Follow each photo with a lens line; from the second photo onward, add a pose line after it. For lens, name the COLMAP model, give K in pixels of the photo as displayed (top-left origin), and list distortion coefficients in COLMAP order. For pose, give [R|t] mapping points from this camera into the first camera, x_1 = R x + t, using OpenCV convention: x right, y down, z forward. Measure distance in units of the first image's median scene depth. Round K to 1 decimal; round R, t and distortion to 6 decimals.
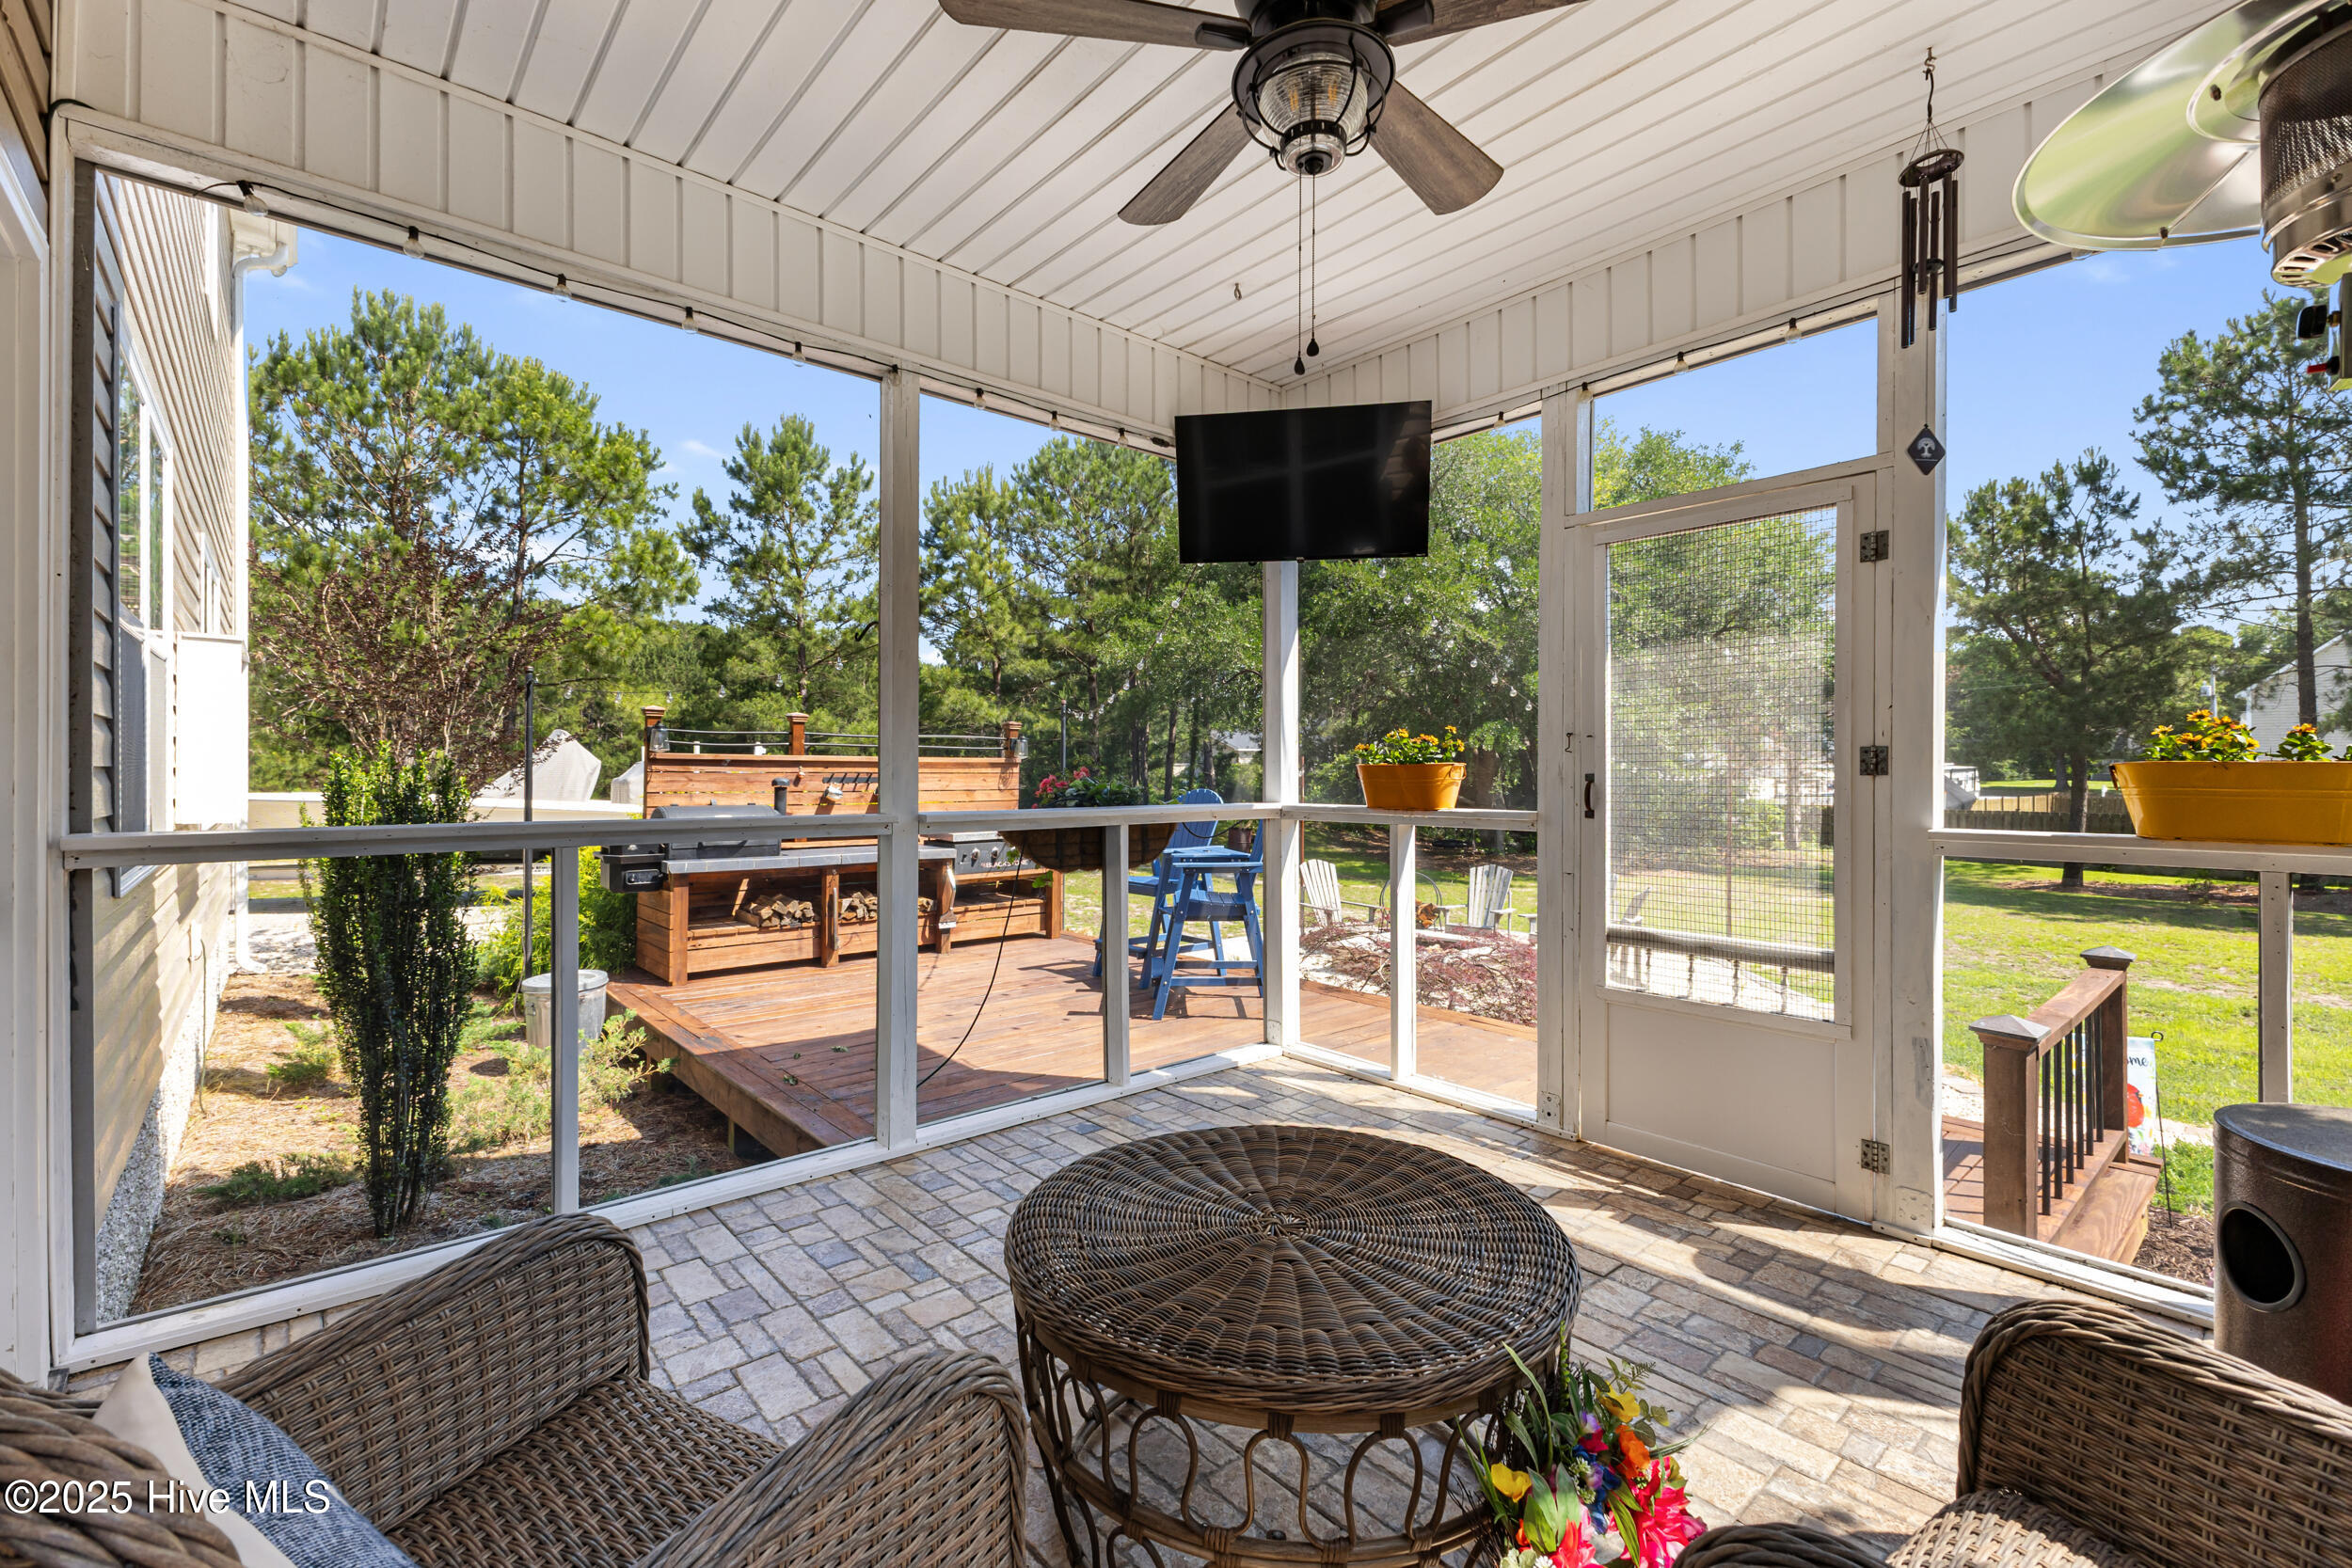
lens RADIAL K [[1019.3, 0, 1176.0], [0, 1019.3, 784.0], [0, 0, 1]] dist [-0.001846, -0.000029]
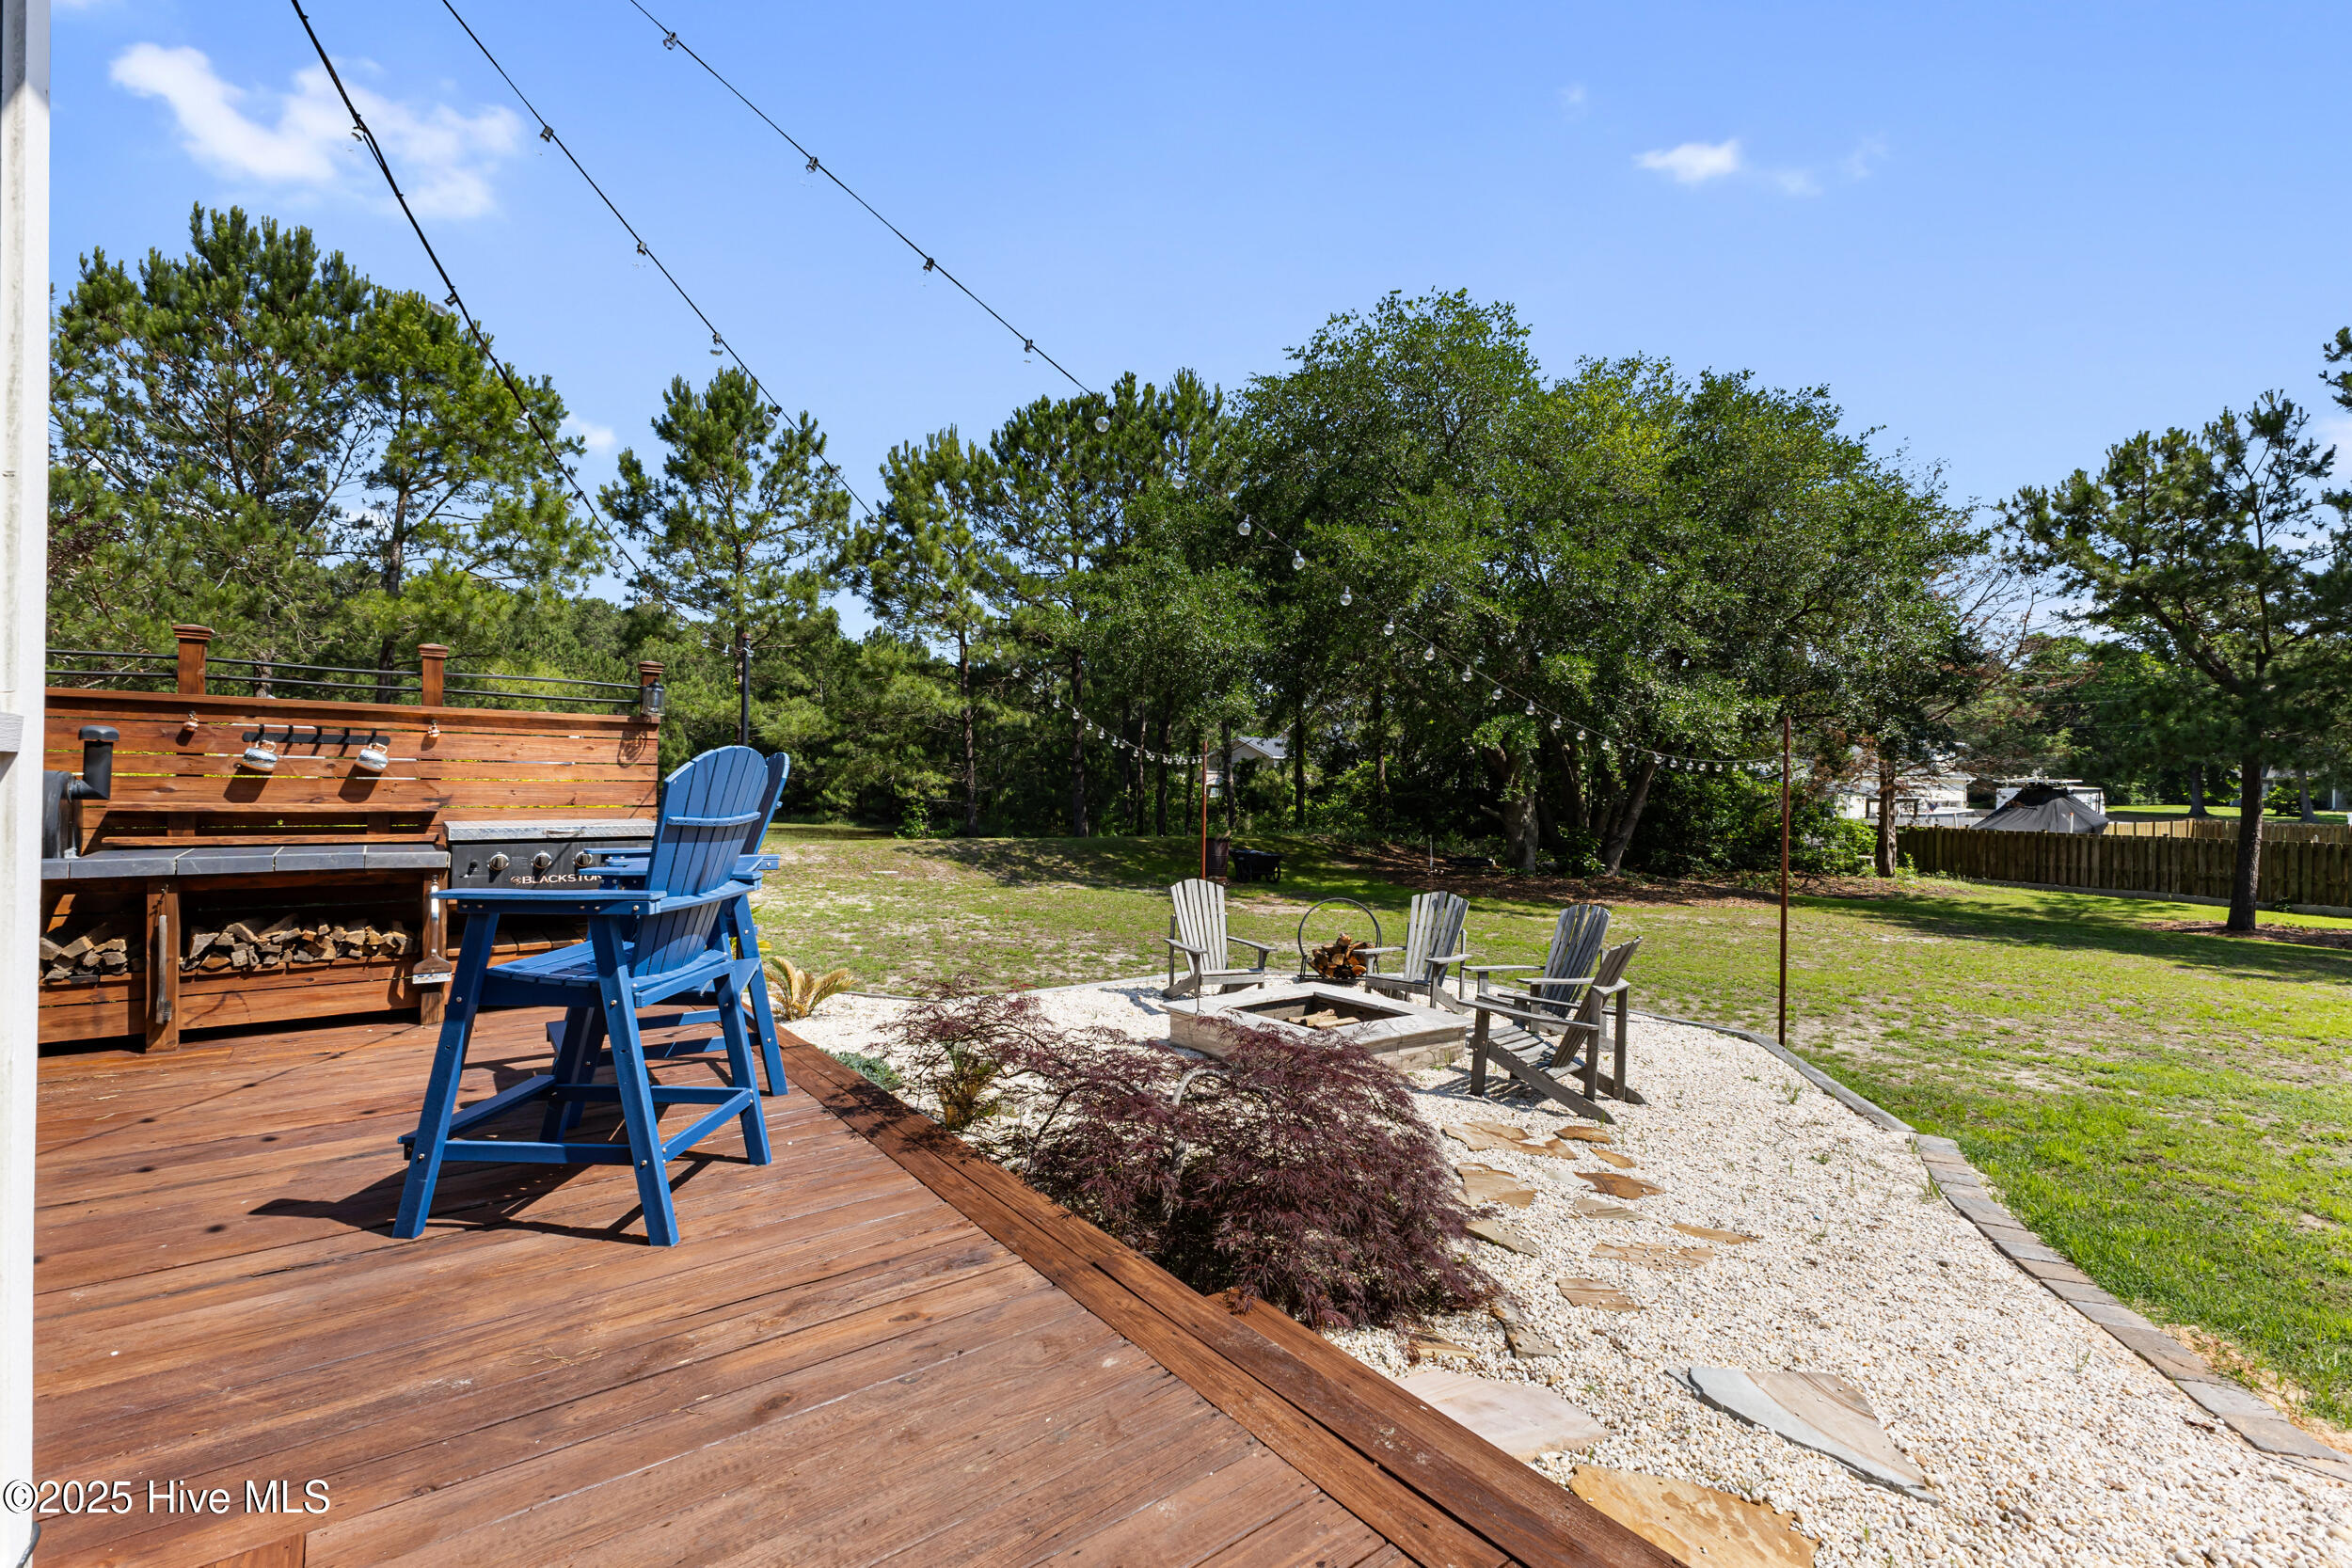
lens RADIAL K [[1035.1, 0, 1176.0], [0, 1035.1, 784.0], [0, 0, 1]] dist [0.006497, -0.004036]
pose [[0.998248, 0.015848, -0.057005, 0.075576], [-0.016449, 0.999814, -0.010085, 0.006497], [0.056835, 0.011005, 0.998323, 0.122801]]
